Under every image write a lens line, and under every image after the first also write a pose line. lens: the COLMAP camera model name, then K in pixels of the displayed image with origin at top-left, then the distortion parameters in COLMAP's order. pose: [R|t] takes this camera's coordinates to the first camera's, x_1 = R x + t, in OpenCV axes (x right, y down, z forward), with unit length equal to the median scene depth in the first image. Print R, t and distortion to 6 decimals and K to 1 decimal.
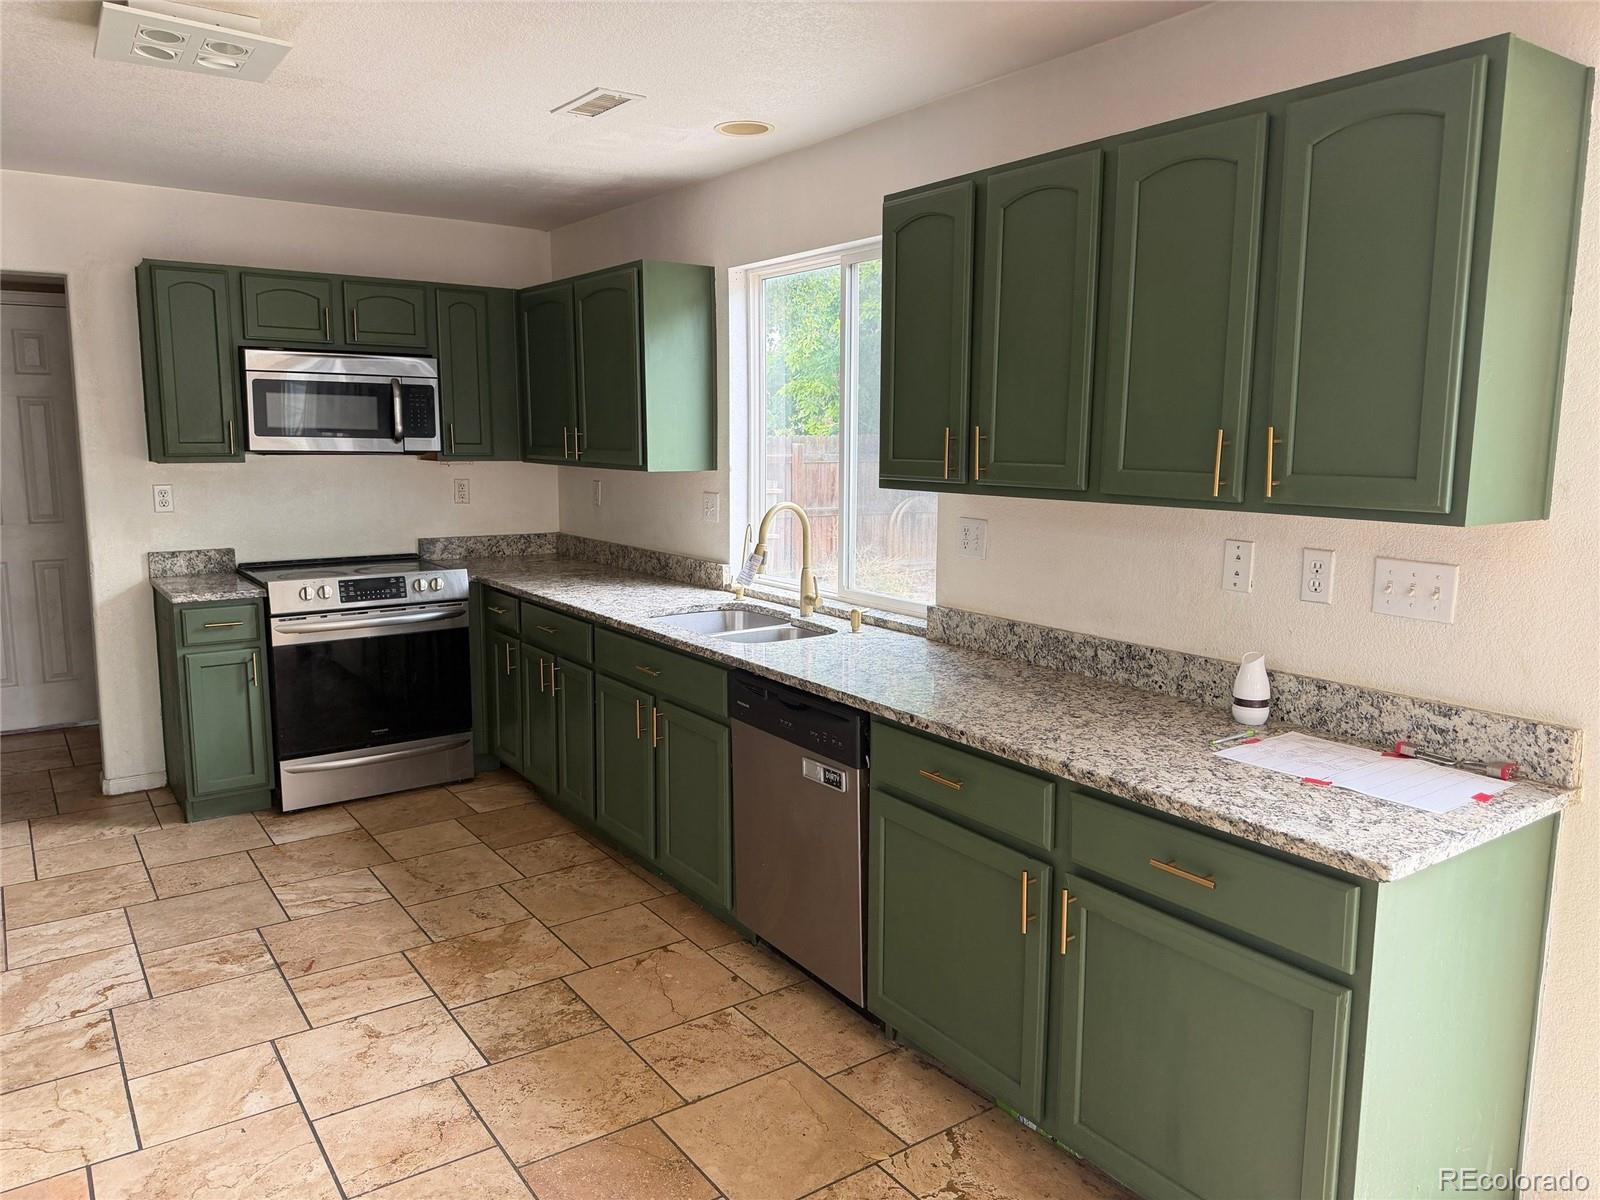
lens RADIAL K [[1146.2, 0, 824.5], [0, 1146.2, 584.1], [0, 0, 1]] dist [0.076372, -0.081985]
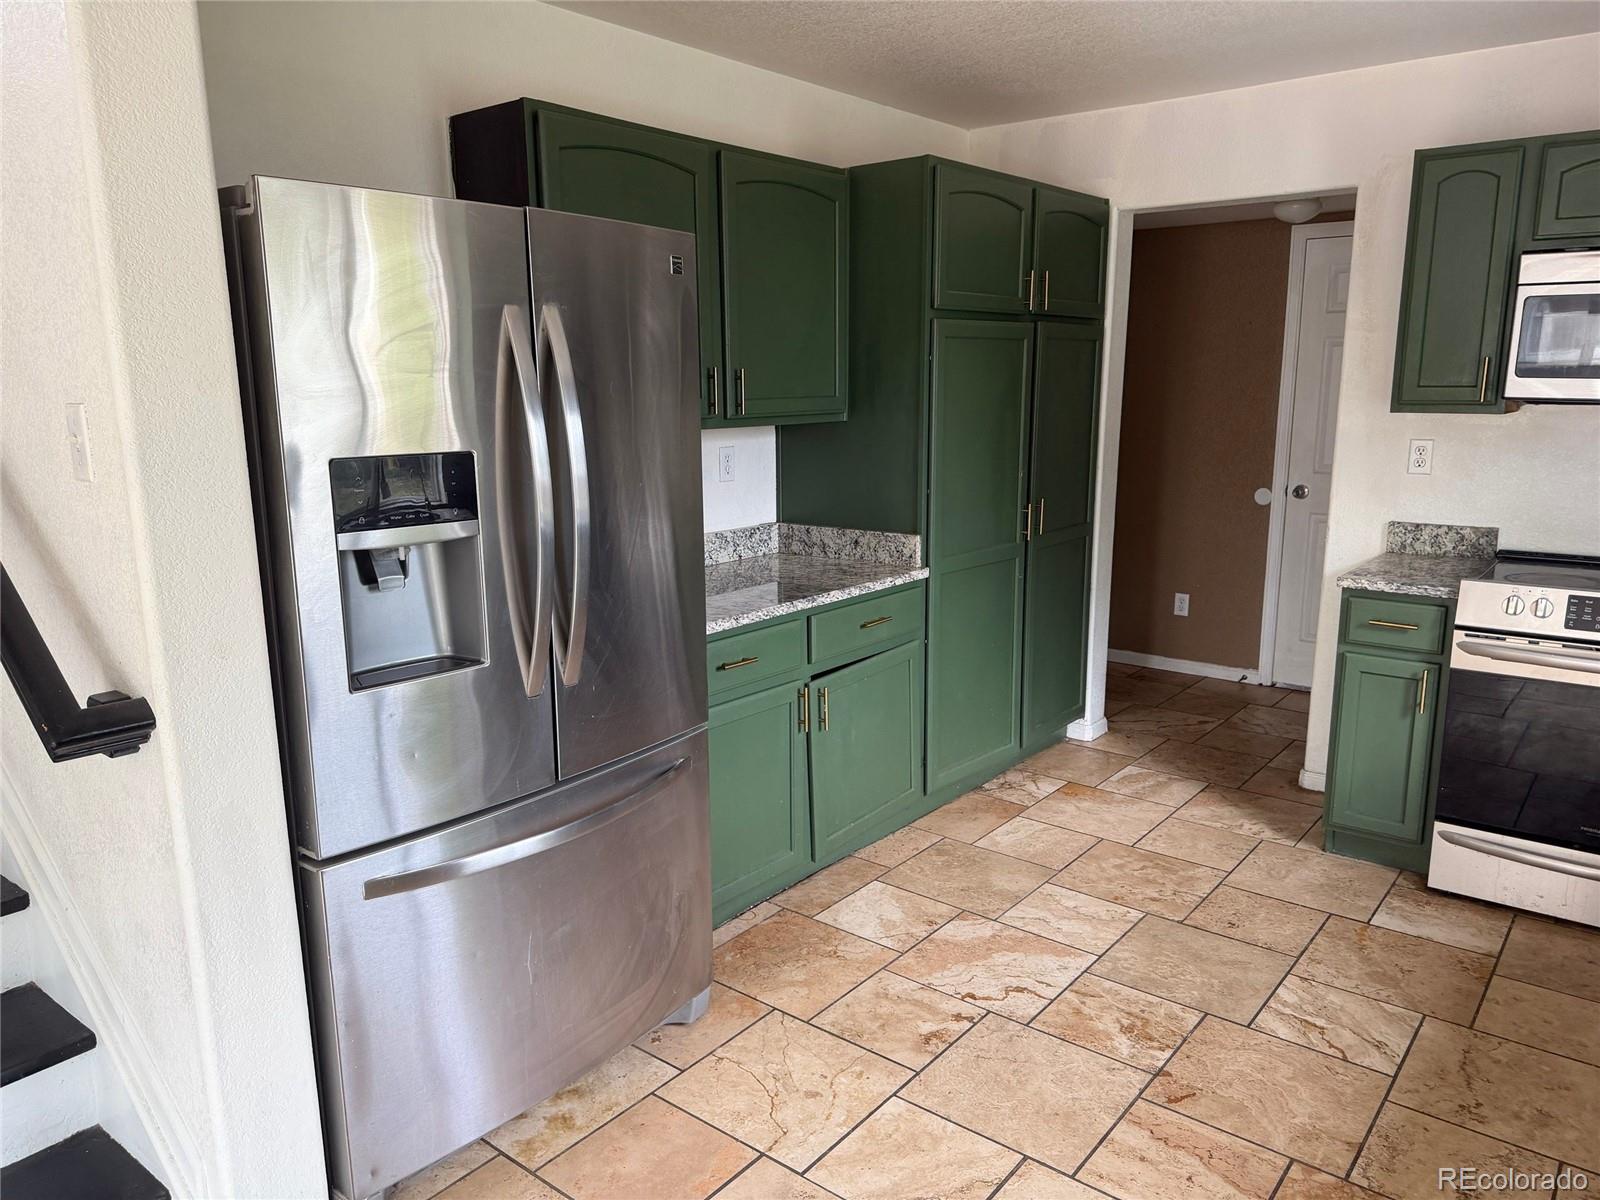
lens RADIAL K [[1146.2, 0, 813.4], [0, 1146.2, 598.4], [0, 0, 1]] dist [0.076372, -0.081985]
pose [[0.265607, 0.177536, -0.947594, 0.122744], [-0.122383, 0.981156, 0.149520, -0.057634], [0.956282, 0.076255, 0.282329, 0.472026]]
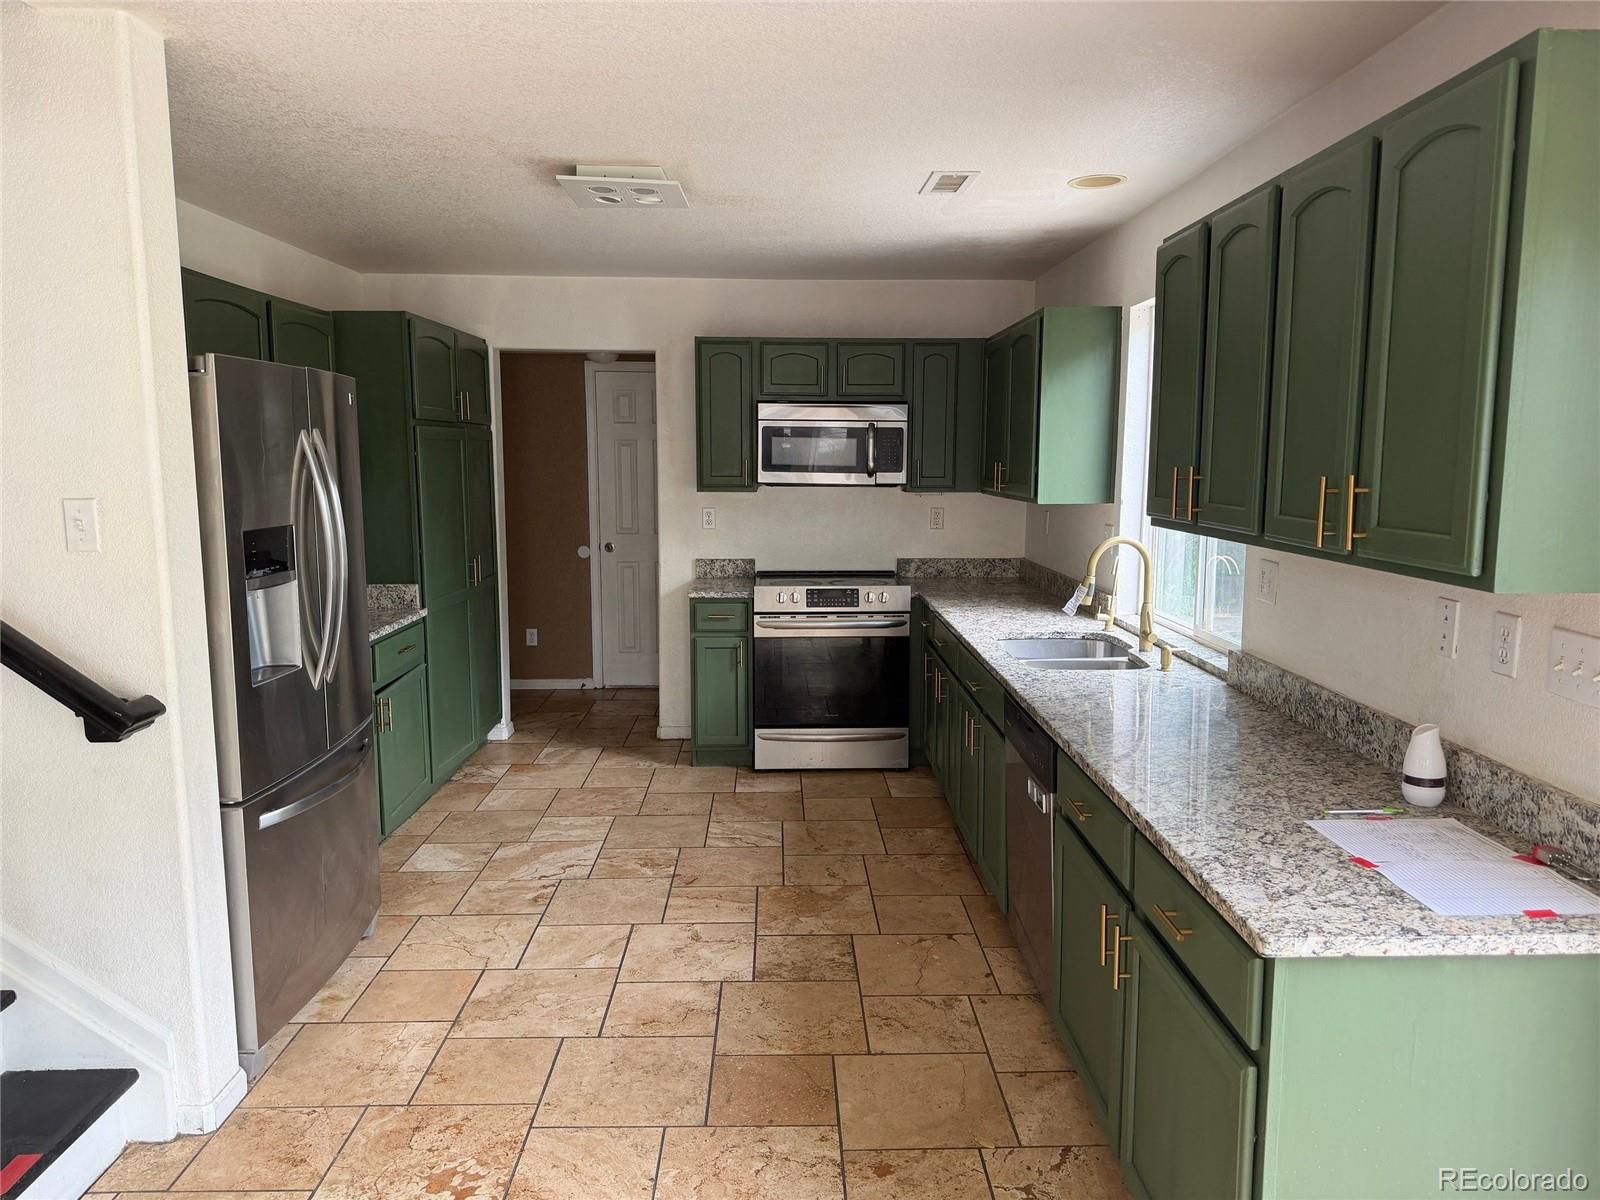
lens RADIAL K [[1146.2, 0, 837.7], [0, 1146.2, 590.8], [0, 0, 1]] dist [0.076372, -0.081985]
pose [[0.836620, 0.063206, -0.544126, 0.322378], [-0.072798, 0.997339, 0.003922, -0.009599], [0.542926, 0.036330, 0.838995, 0.000365]]
